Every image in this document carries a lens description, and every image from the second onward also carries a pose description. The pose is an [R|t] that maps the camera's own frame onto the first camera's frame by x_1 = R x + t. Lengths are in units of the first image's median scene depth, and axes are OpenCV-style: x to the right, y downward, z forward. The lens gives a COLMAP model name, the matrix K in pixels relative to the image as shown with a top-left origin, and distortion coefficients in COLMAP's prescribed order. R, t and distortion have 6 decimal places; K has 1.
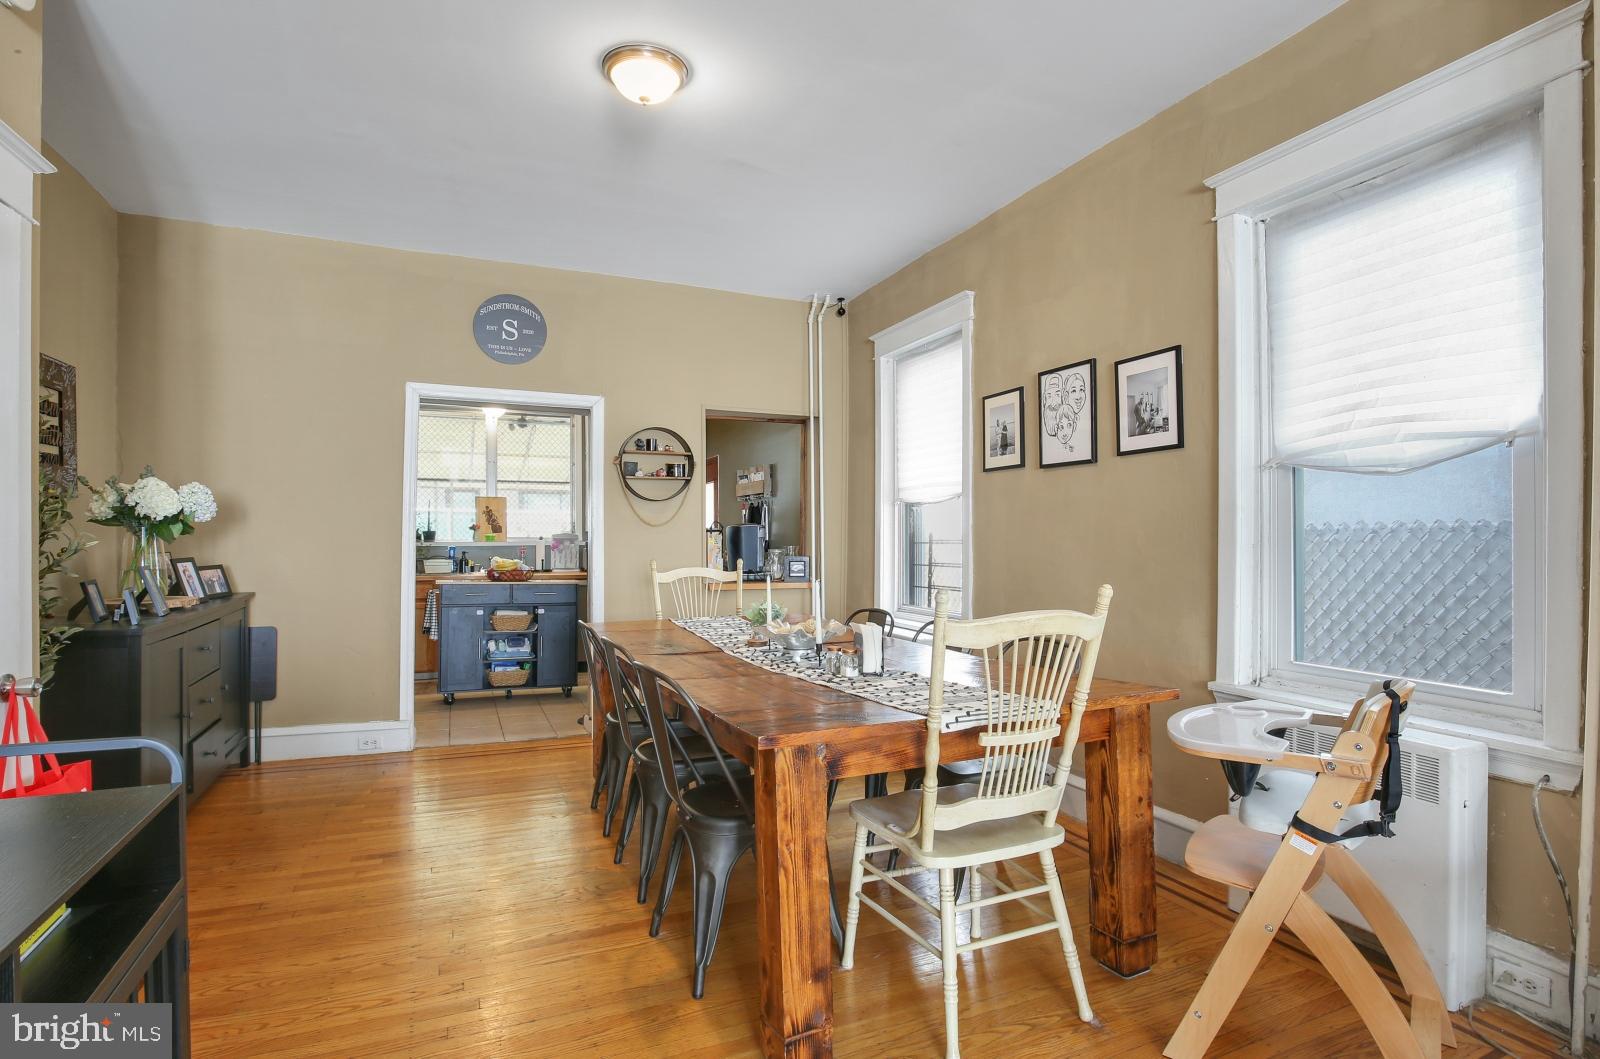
lens RADIAL K [[771.3, 0, 774.6], [0, 771.3, 536.4], [0, 0, 1]] dist [-0.000175, 0.000035]
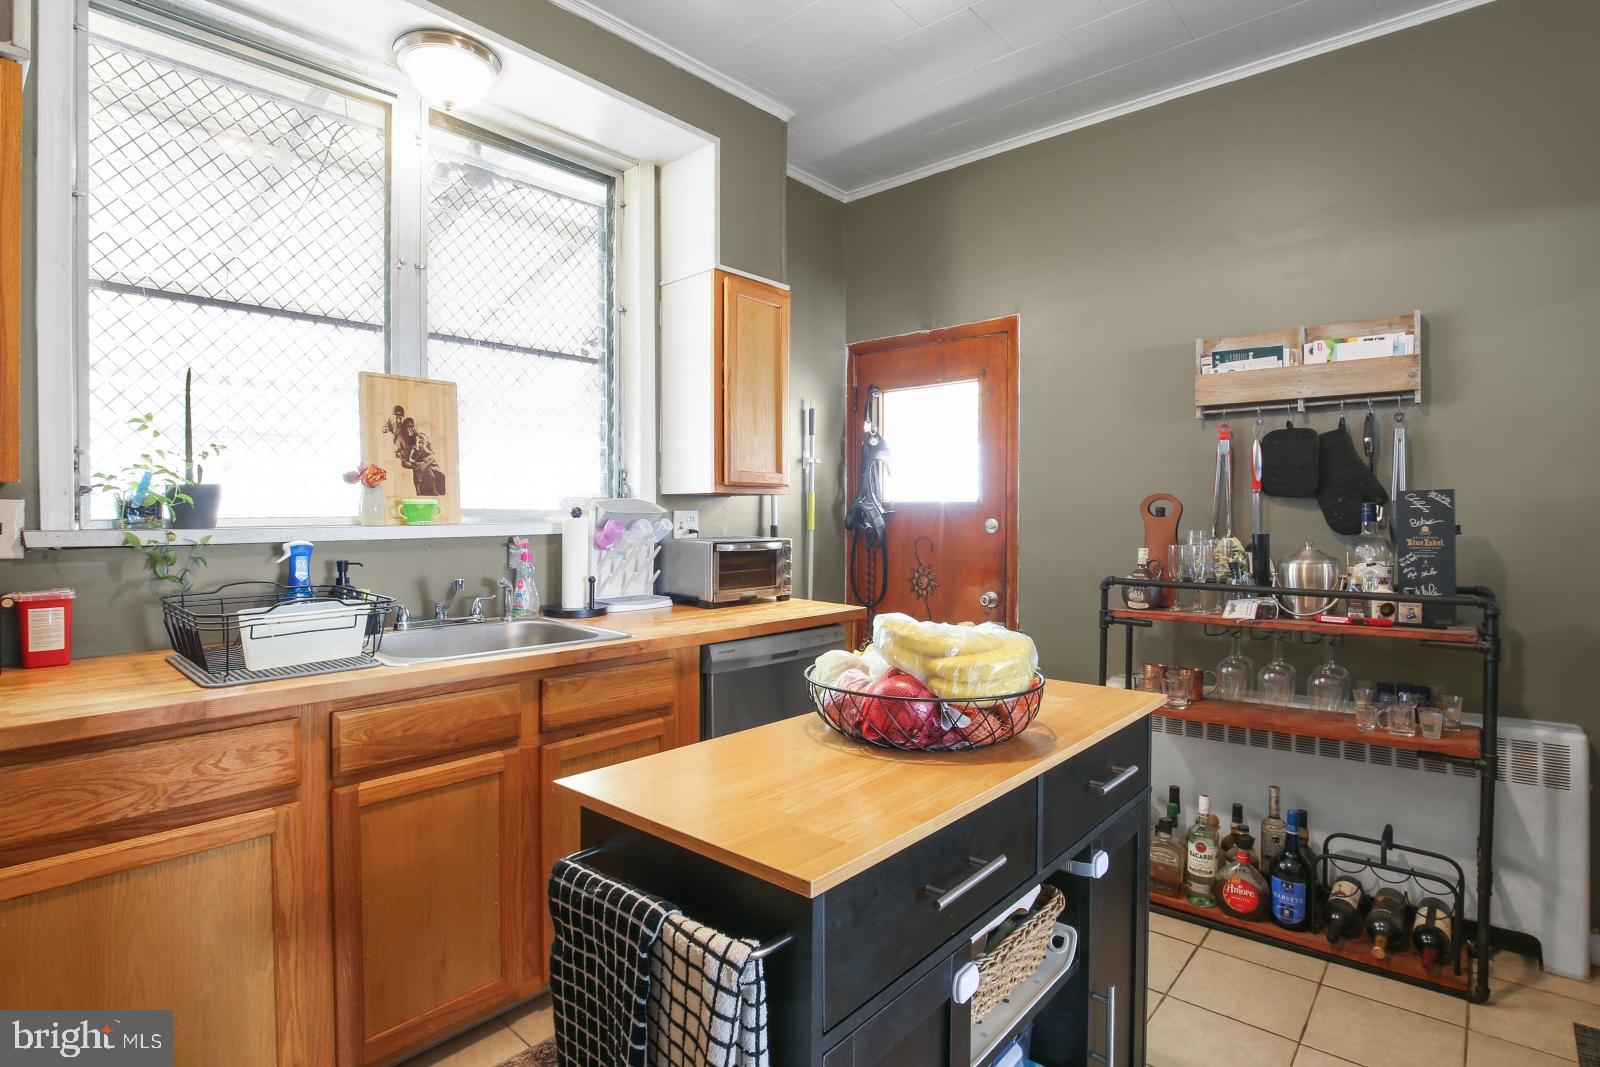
lens RADIAL K [[821.1, 0, 804.0], [0, 821.1, 518.5], [0, 0, 1]] dist [-0.017292, 0.000195]
pose [[0.899582, -0.002697, 0.436743, -0.379582], [-0.002188, 0.999941, 0.010683, 0.000914], [-0.436746, -0.010566, 0.899523, 0.659761]]
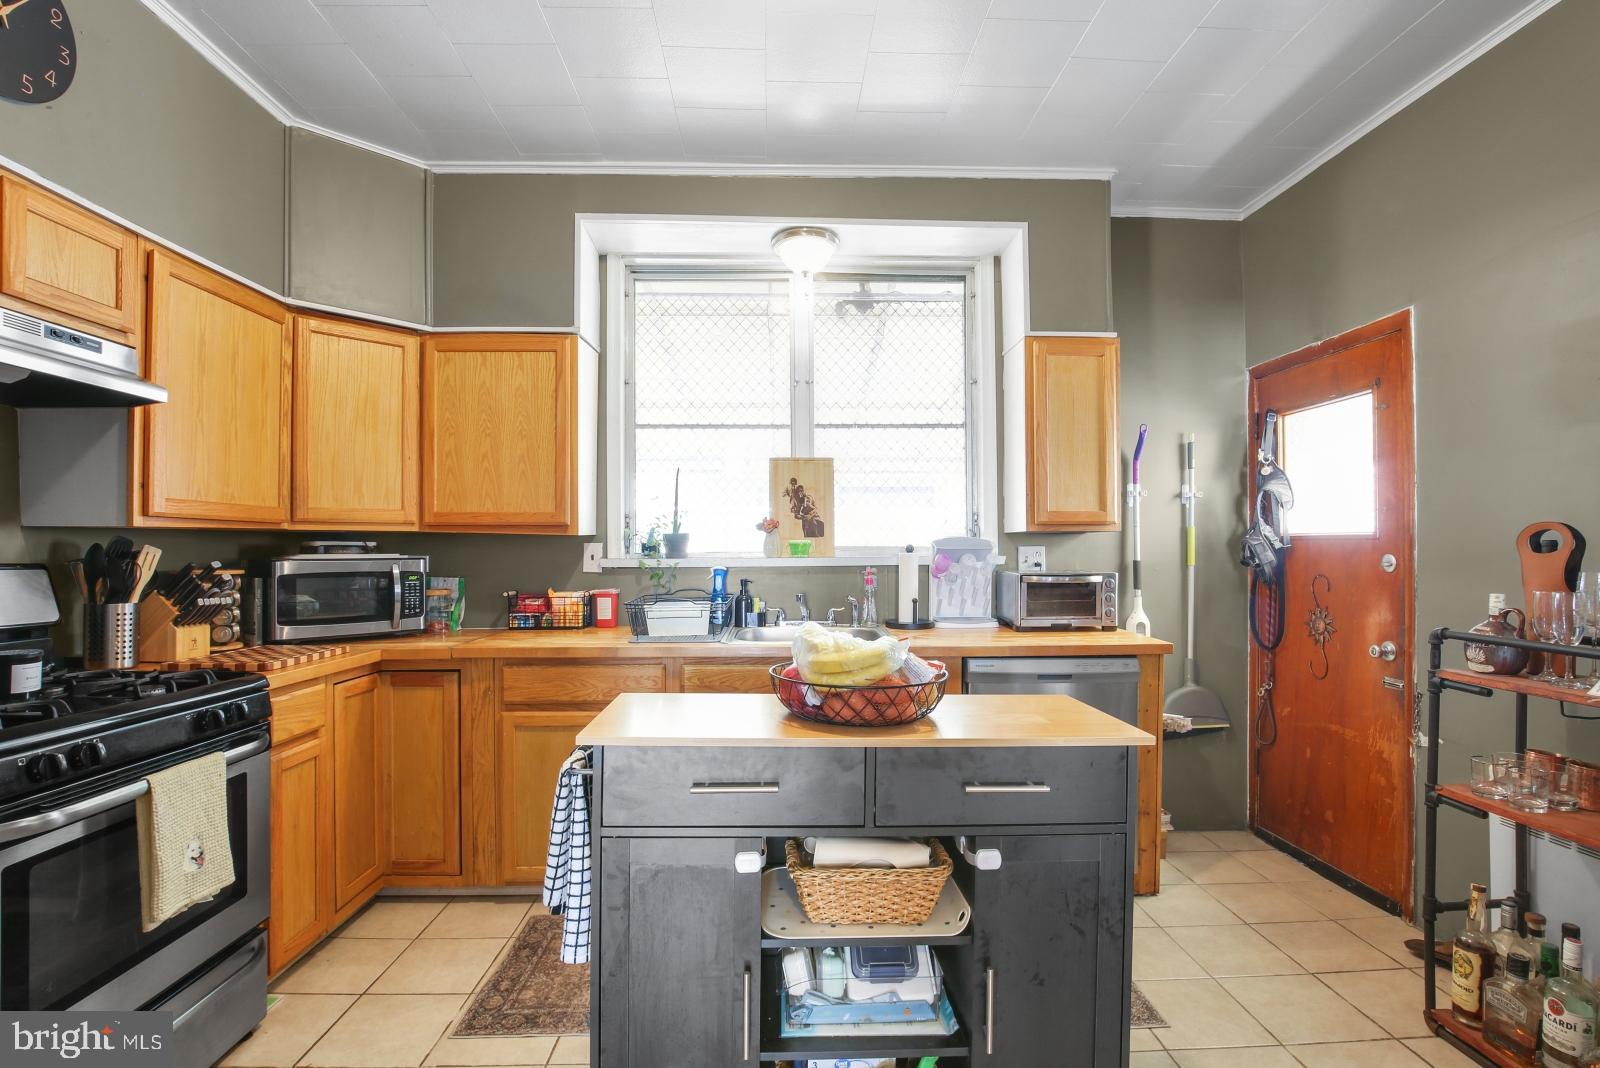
lens RADIAL K [[788.0, 0, 800.0], [0, 788.0, 534.0], [0, 0, 1]] dist [-0.000145, 0.000396]
pose [[0.934237, -0.008585, -0.356550, -0.209769], [0.004423, 0.999912, -0.012485, -0.000606], [0.356626, 0.010087, 0.934193, 0.584266]]
